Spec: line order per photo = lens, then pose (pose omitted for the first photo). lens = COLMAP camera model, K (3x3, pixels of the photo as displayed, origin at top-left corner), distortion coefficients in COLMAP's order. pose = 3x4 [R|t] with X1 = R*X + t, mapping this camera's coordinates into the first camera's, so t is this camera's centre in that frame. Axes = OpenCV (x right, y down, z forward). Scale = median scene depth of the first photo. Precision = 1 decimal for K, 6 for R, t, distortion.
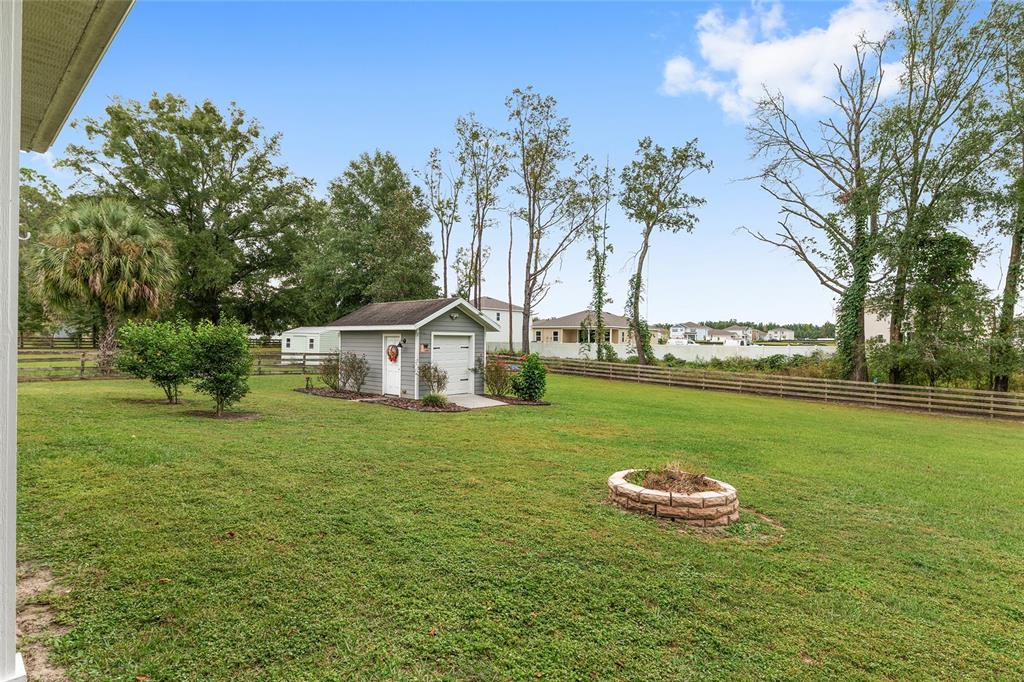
lens RADIAL K [[548.0, 0, 513.2], [0, 548.0, 343.3], [0, 0, 1]] dist [0.002236, 0.000055]
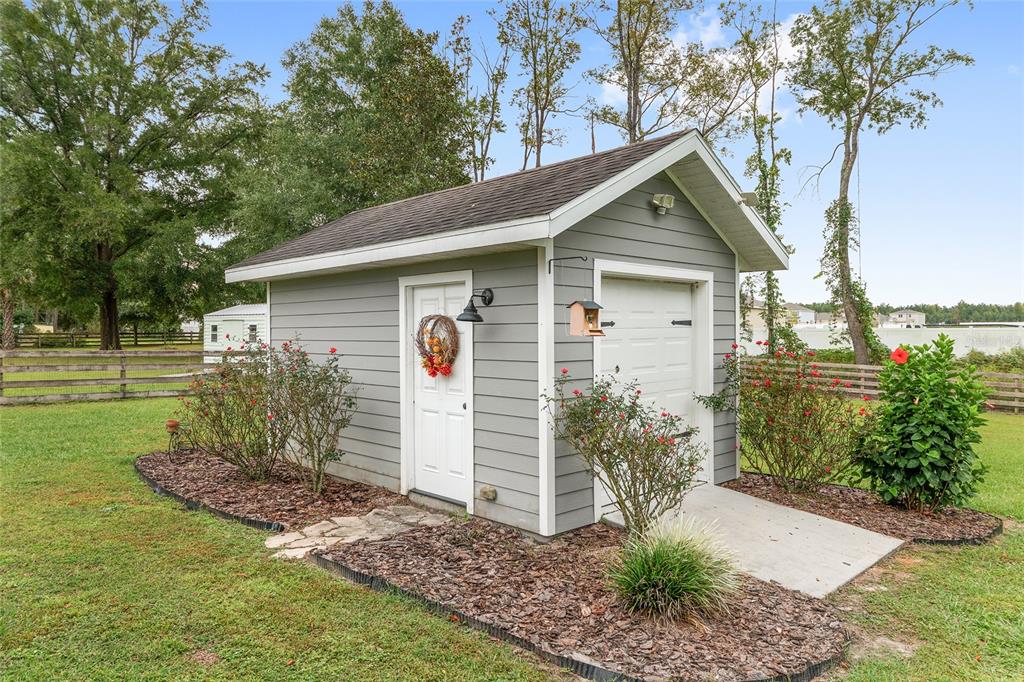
lens RADIAL K [[695.1, 0, 511.2], [0, 695.1, 338.4], [0, 0, 1]] dist [-0.003916, -0.000502]
pose [[0.998959, -0.014637, -0.043210, -0.077123], [0.014765, 0.999888, 0.002631, 0.006461], [0.043167, -0.003267, 0.999063, 0.300175]]
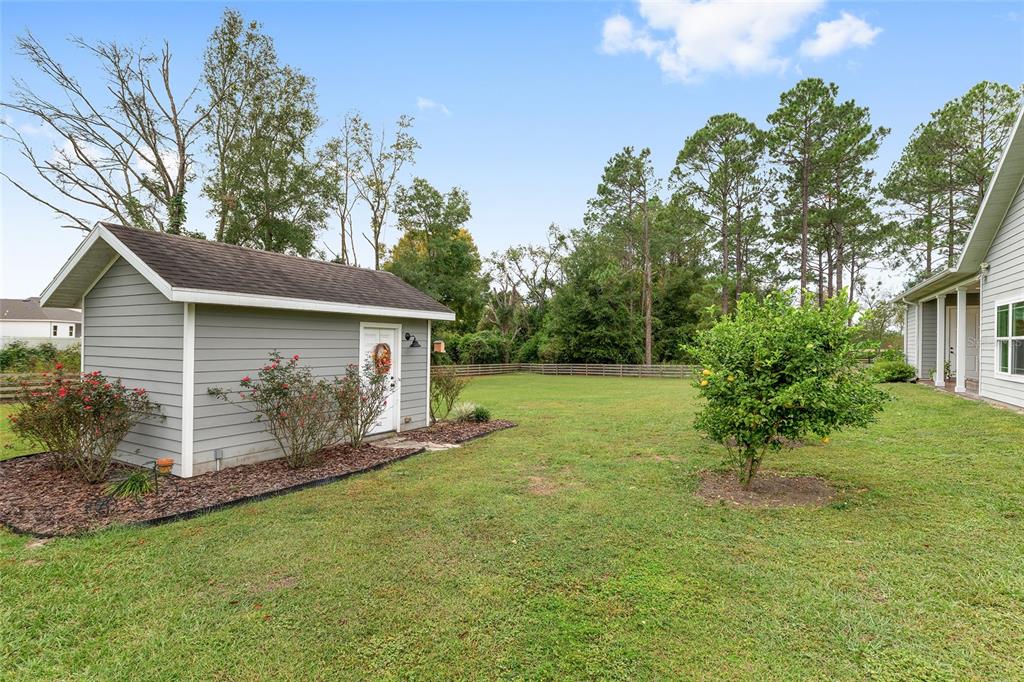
lens RADIAL K [[501.5, 0, 511.8], [0, 501.5, 341.7], [0, 0, 1]] dist [-0.000192, -0.000035]
pose [[-0.239419, -0.016029, 0.970784, -0.338752], [-0.012663, 0.999830, 0.013386, -0.003147], [-0.970834, -0.009088, -0.239582, 0.453778]]
